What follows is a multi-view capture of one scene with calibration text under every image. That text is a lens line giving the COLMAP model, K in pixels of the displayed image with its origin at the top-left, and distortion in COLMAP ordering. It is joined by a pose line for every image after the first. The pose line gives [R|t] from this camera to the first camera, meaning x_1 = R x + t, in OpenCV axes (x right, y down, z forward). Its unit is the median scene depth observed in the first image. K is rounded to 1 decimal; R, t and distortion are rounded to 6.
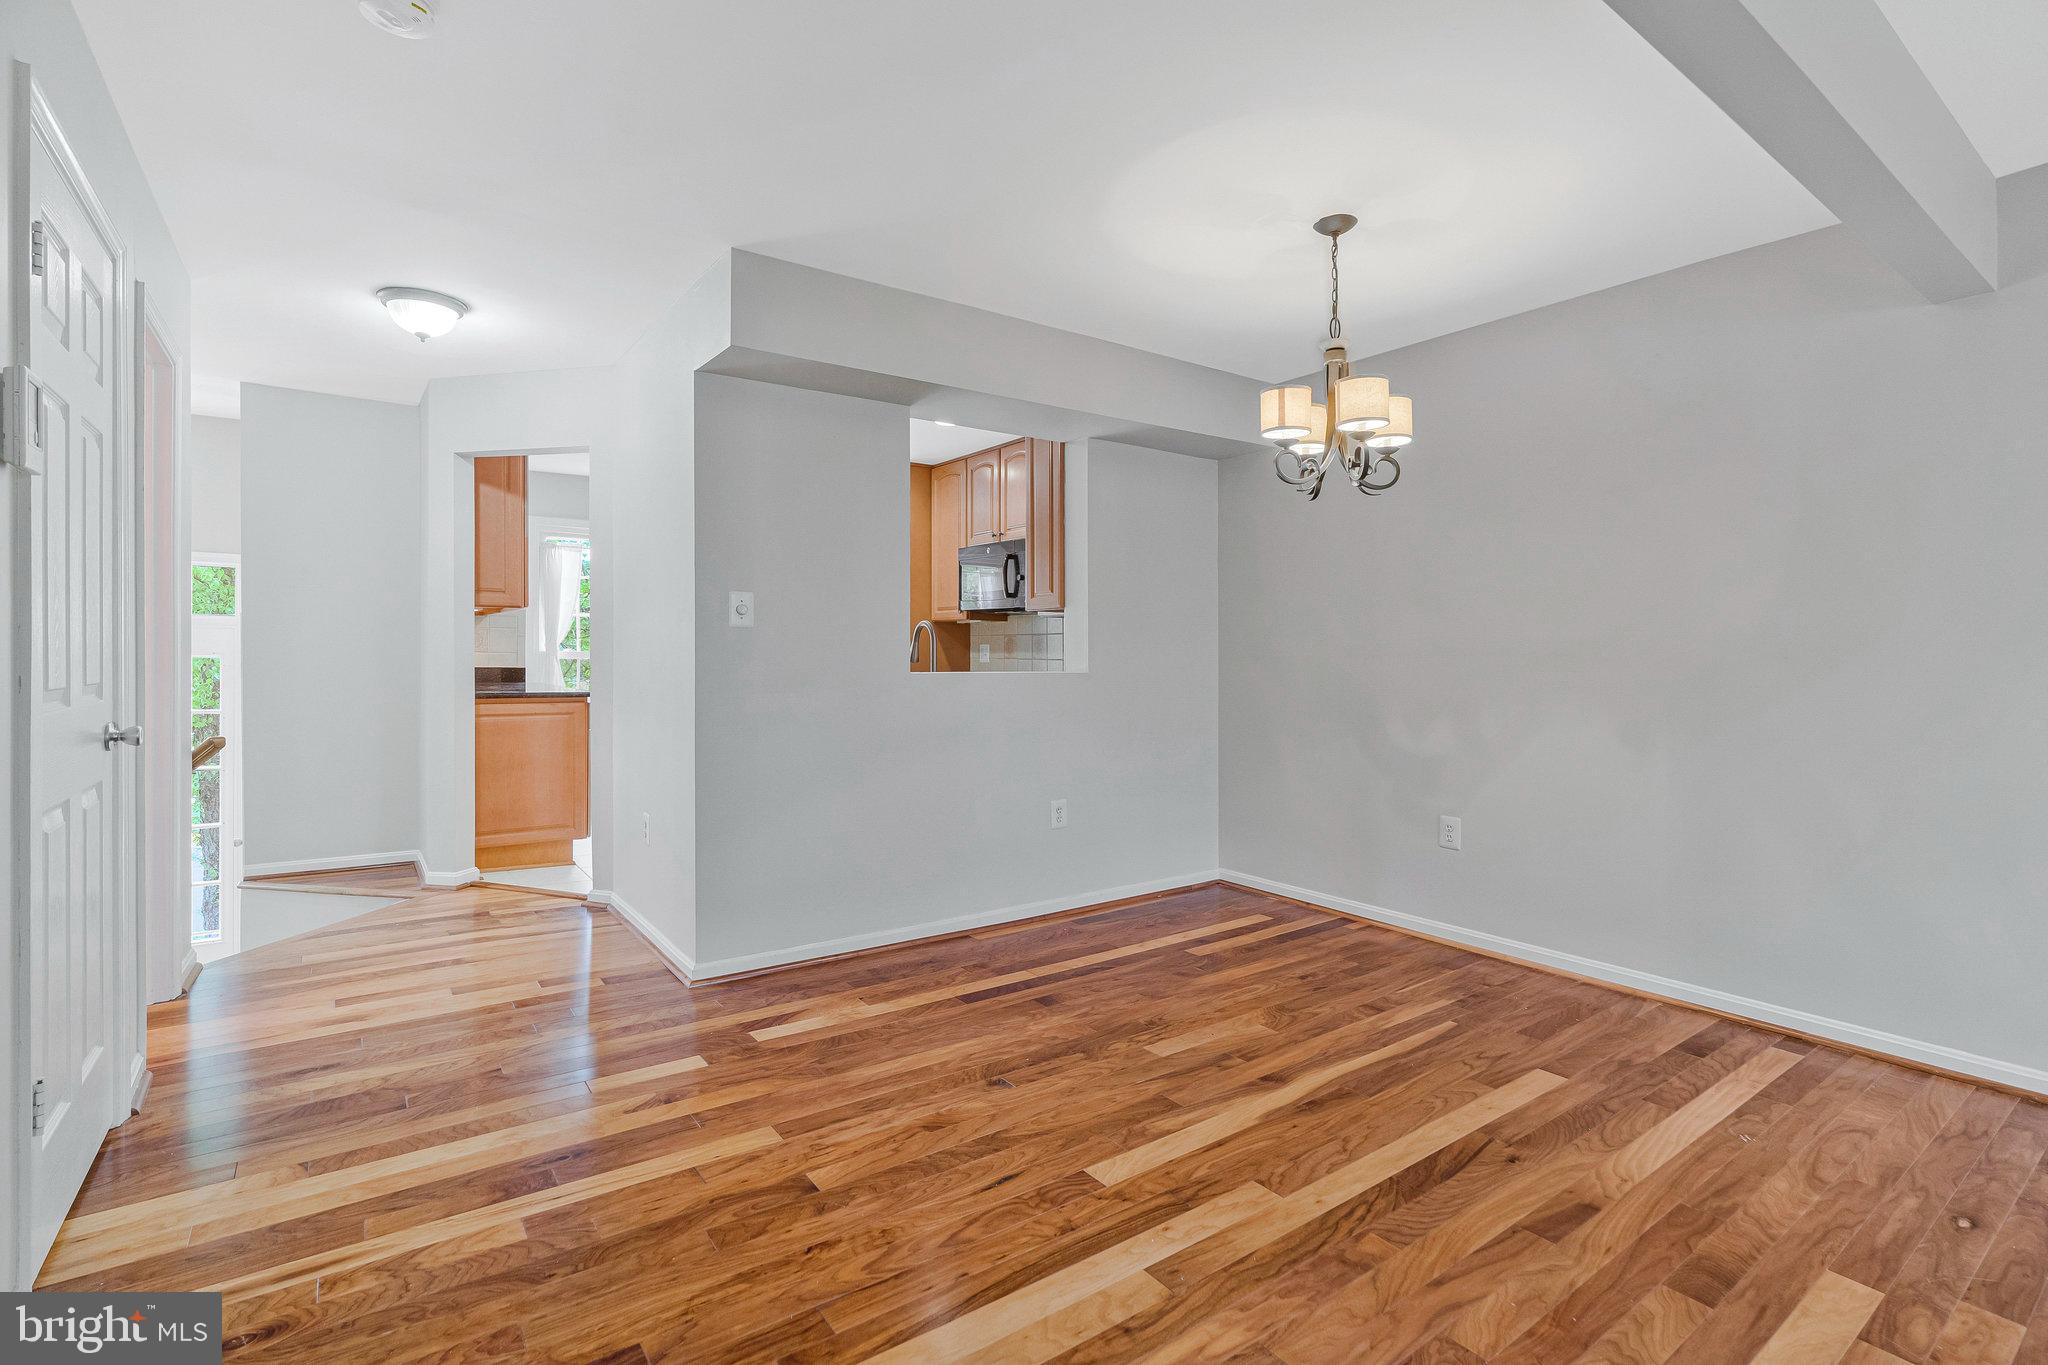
lens RADIAL K [[954.1, 0, 1024.2], [0, 954.1, 671.4], [0, 0, 1]] dist [0.000330, -0.000492]
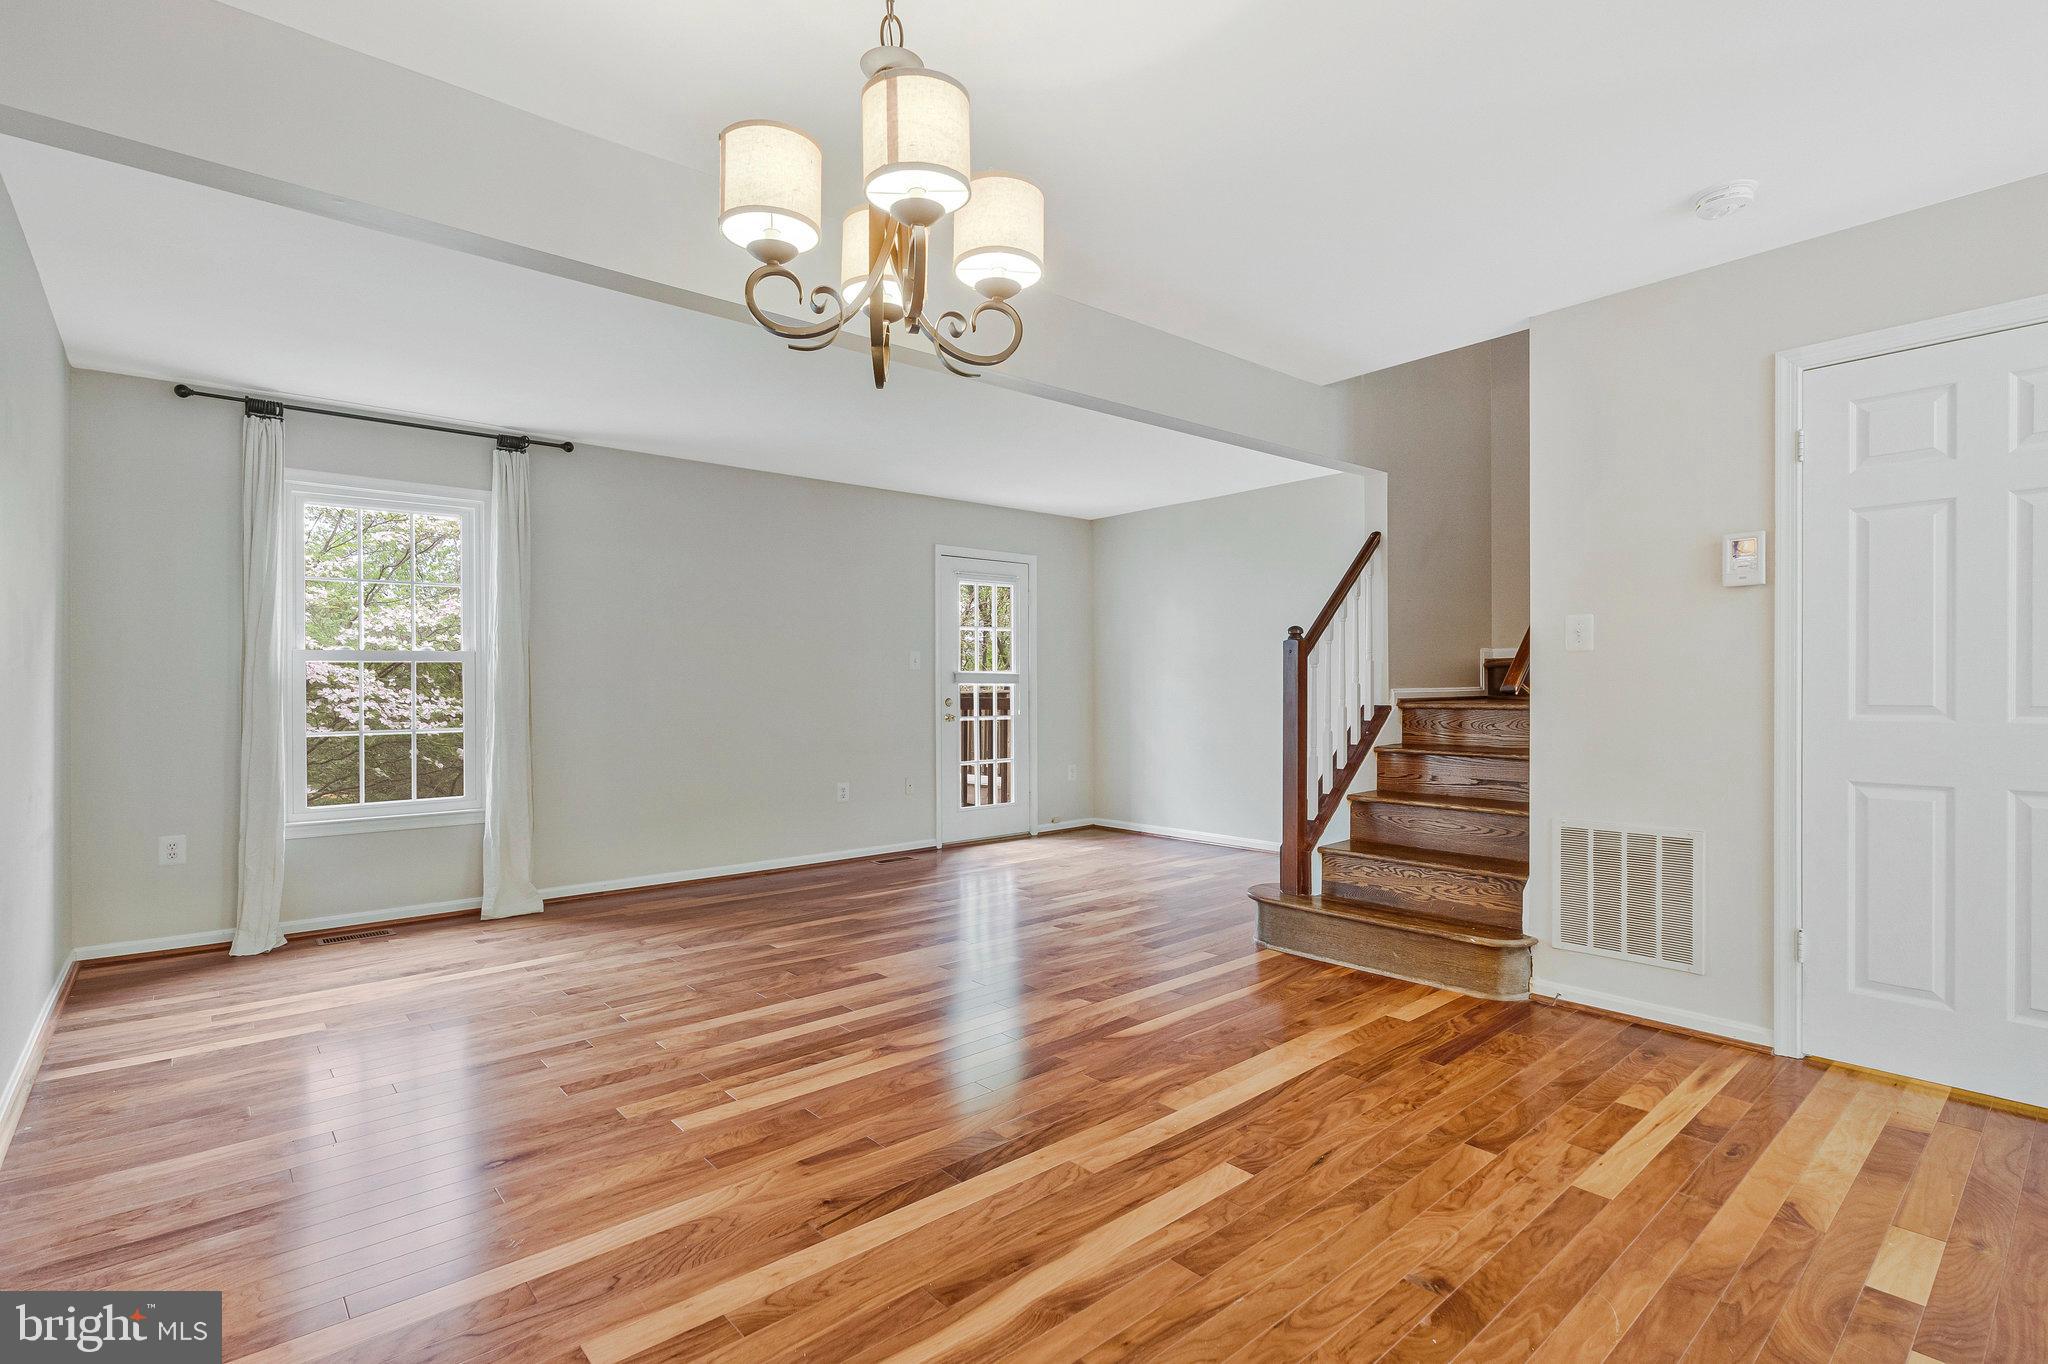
lens RADIAL K [[954.1, 0, 1011.7], [0, 954.1, 677.8], [0, 0, 1]] dist [0.000330, -0.000492]
pose [[-0.996796, -0.006065, -0.079759, 0.427810], [-0.006754, 0.999942, 0.008375, -0.029132], [0.079704, 0.008887, -0.996779, 2.086206]]
